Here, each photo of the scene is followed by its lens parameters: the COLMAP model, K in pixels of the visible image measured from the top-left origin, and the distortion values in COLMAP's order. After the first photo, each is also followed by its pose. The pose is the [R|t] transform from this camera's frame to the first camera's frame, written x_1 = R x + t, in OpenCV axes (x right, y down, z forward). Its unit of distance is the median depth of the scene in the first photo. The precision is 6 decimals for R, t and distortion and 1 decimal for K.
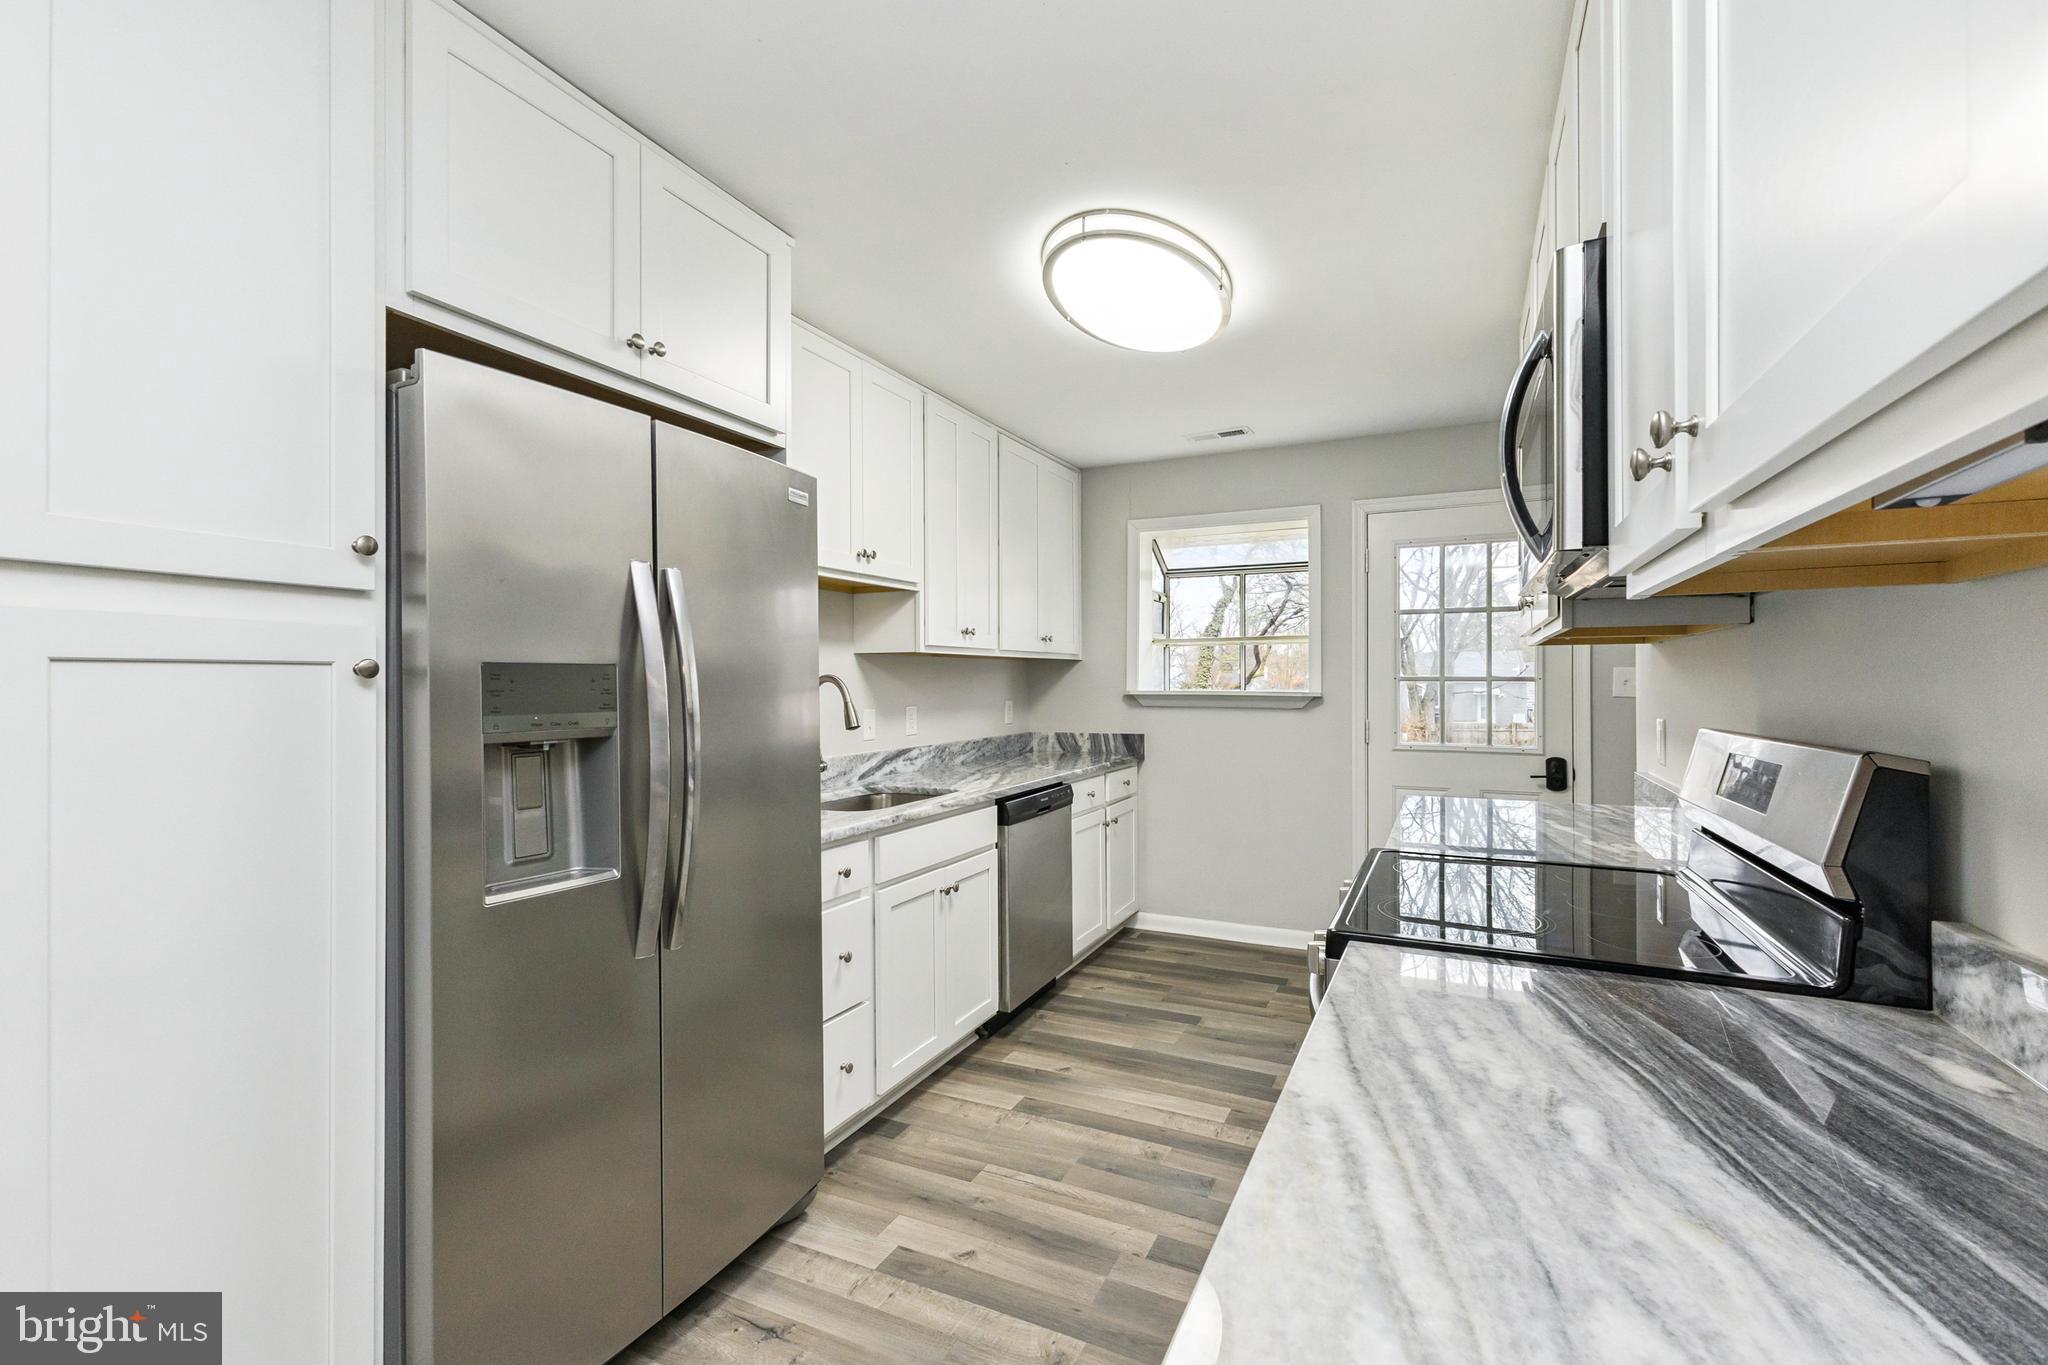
lens RADIAL K [[889.5, 0, 1027.4], [0, 889.5, 678.5], [0, 0, 1]] dist [0.015543, -0.004383]
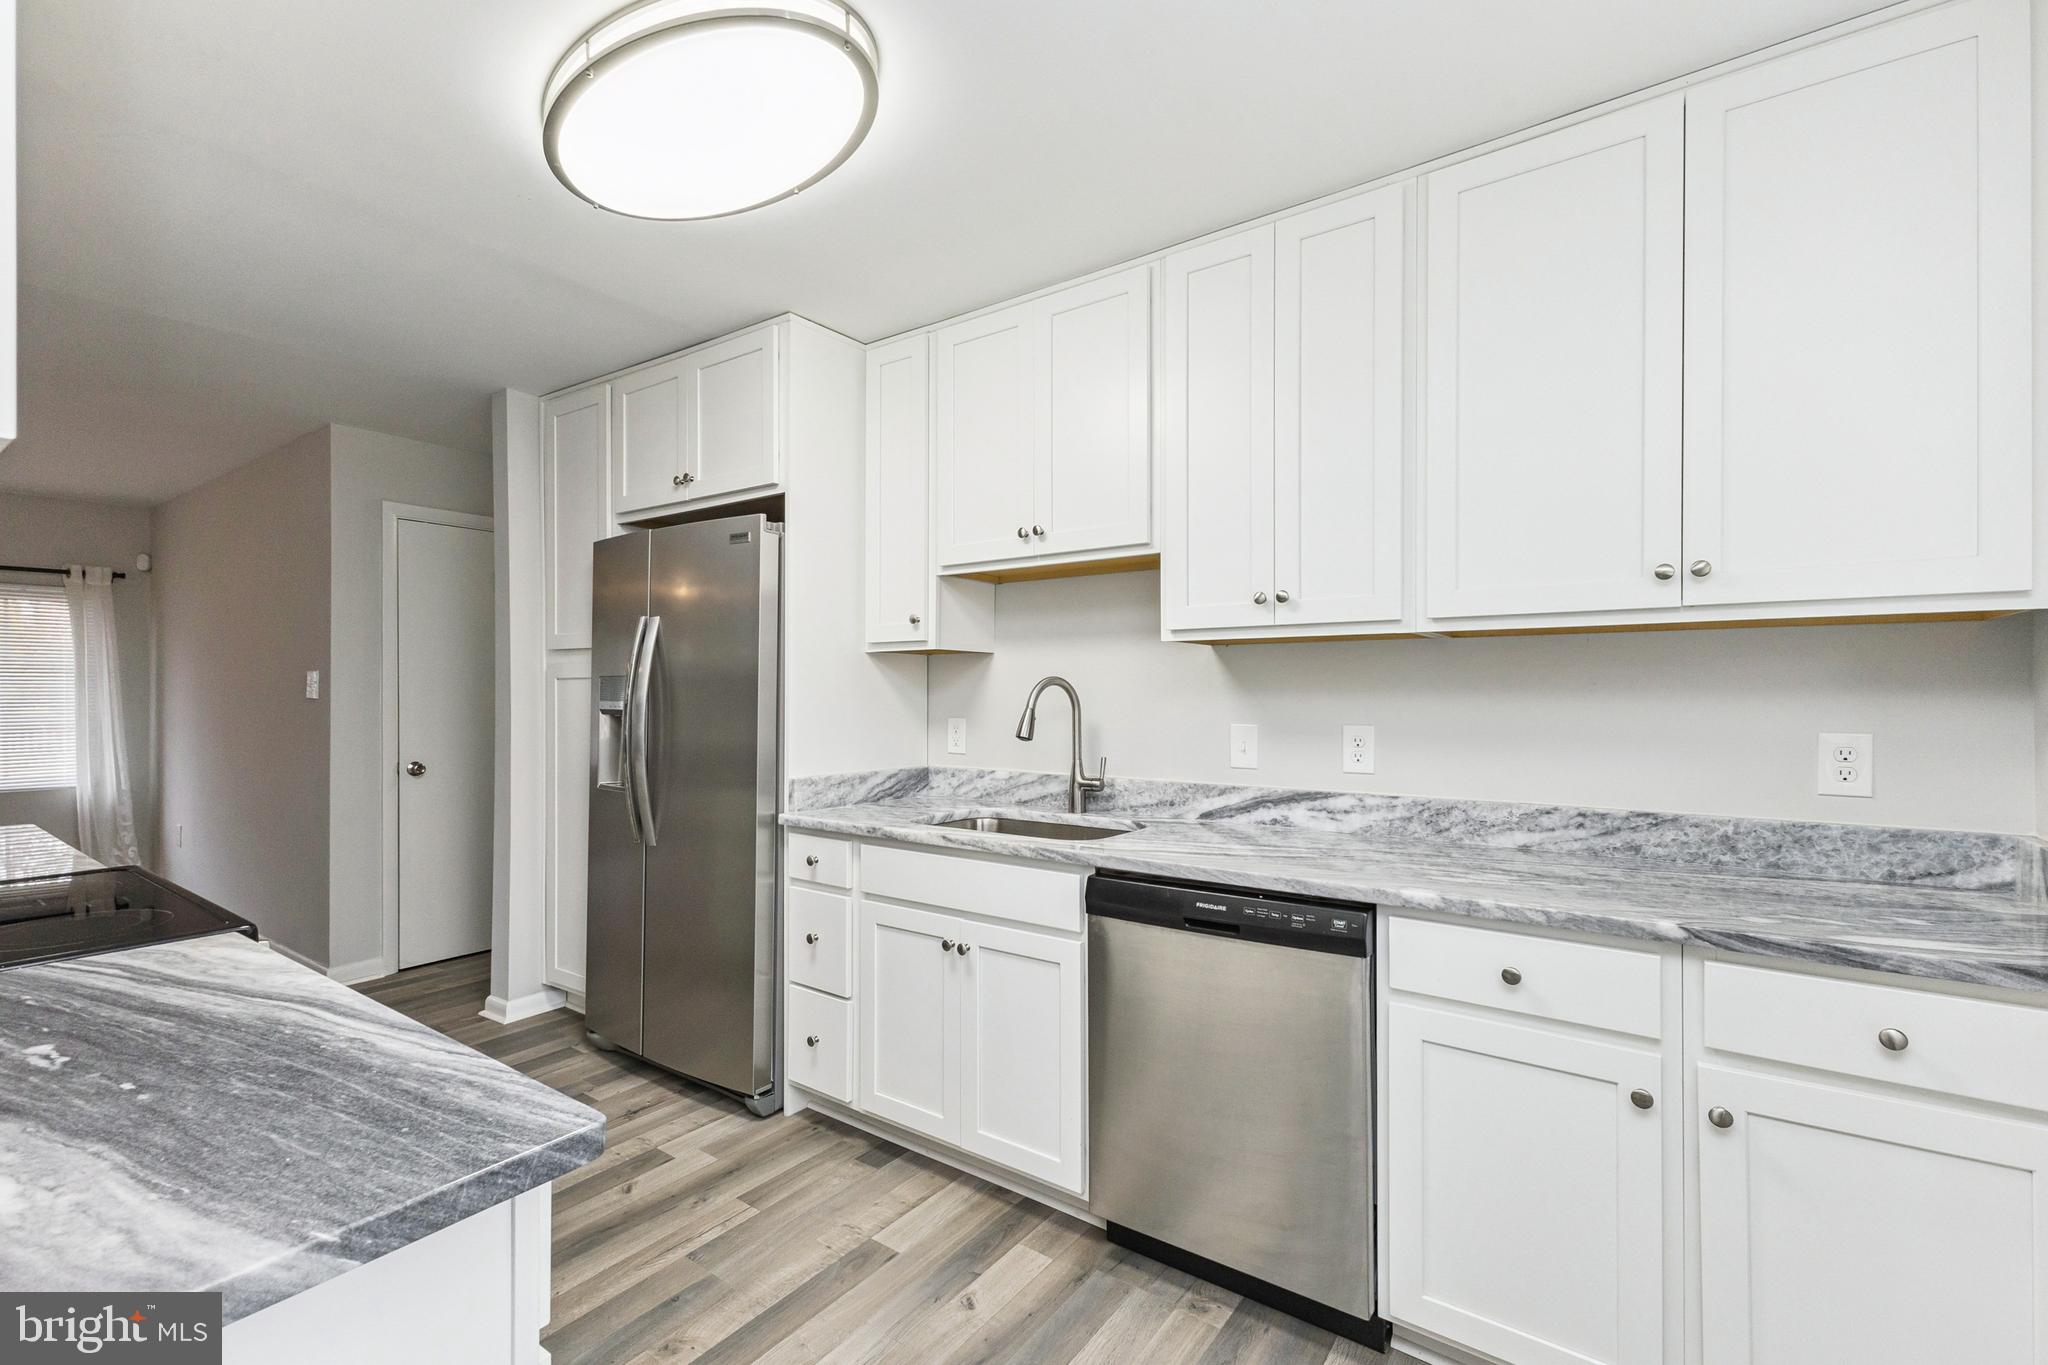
lens RADIAL K [[889.5, 0, 1028.1], [0, 889.5, 694.9], [0, 0, 1]] dist [0.015543, -0.004383]
pose [[-0.171962, 0.006278, -0.985084, 0.591668], [0.002352, 0.999979, 0.005962, 0.007873], [0.985101, -0.001291, -0.171974, 1.046930]]
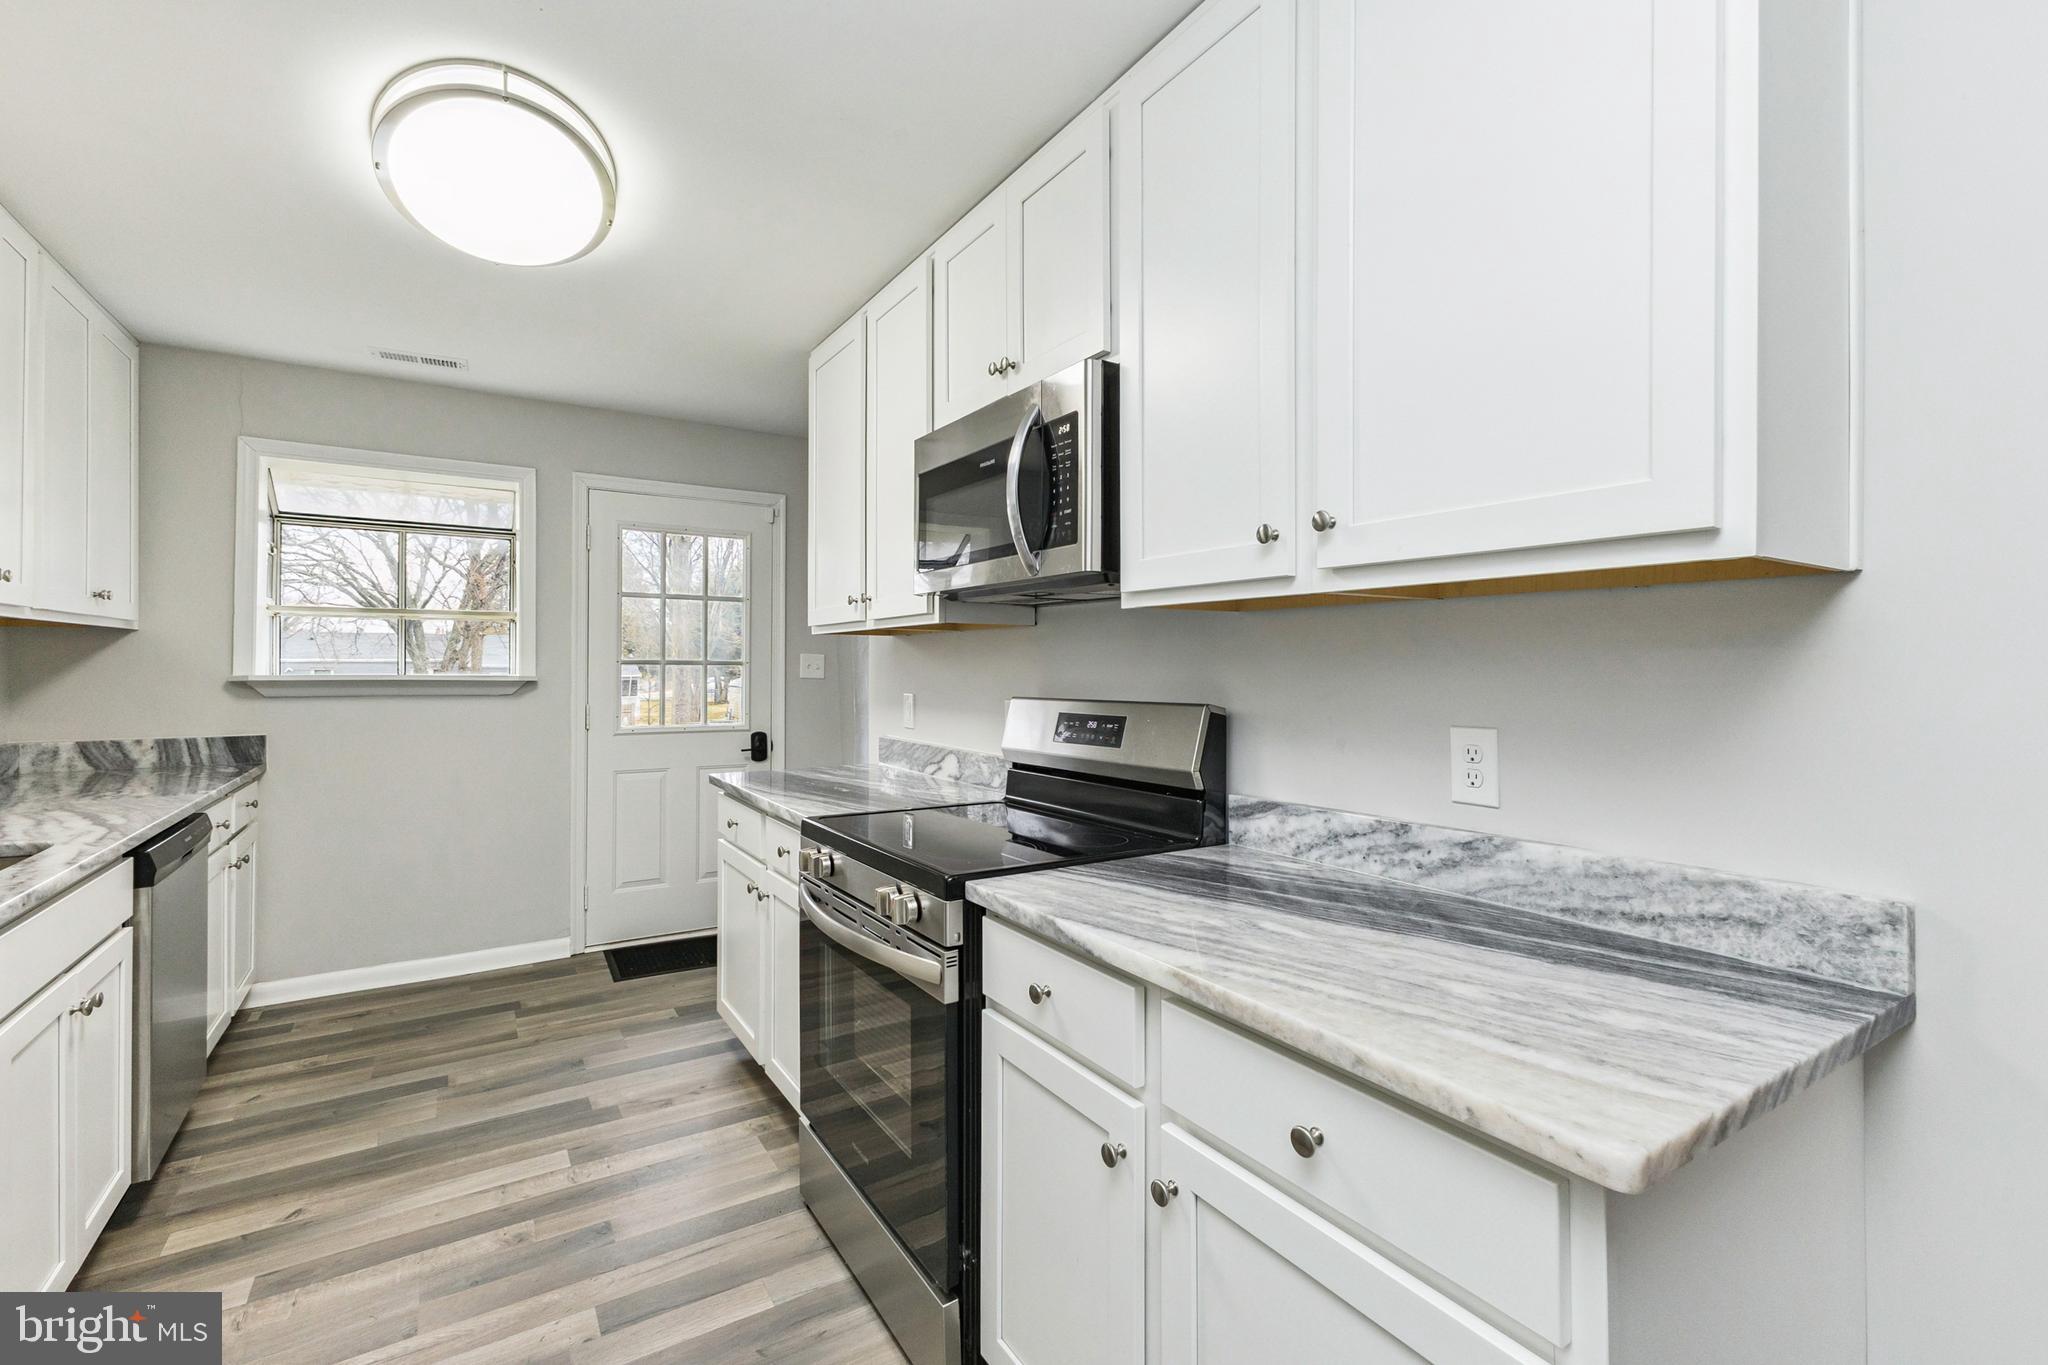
lens RADIAL K [[889.5, 0, 1034.4], [0, 889.5, 660.3], [0, 0, 1]] dist [0.015543, -0.004383]
pose [[0.516511, 0.011735, 0.856200, -0.243833], [-0.008200, 0.999928, -0.008758, 0.003875], [-0.856241, -0.002497, 0.516570, 0.125150]]
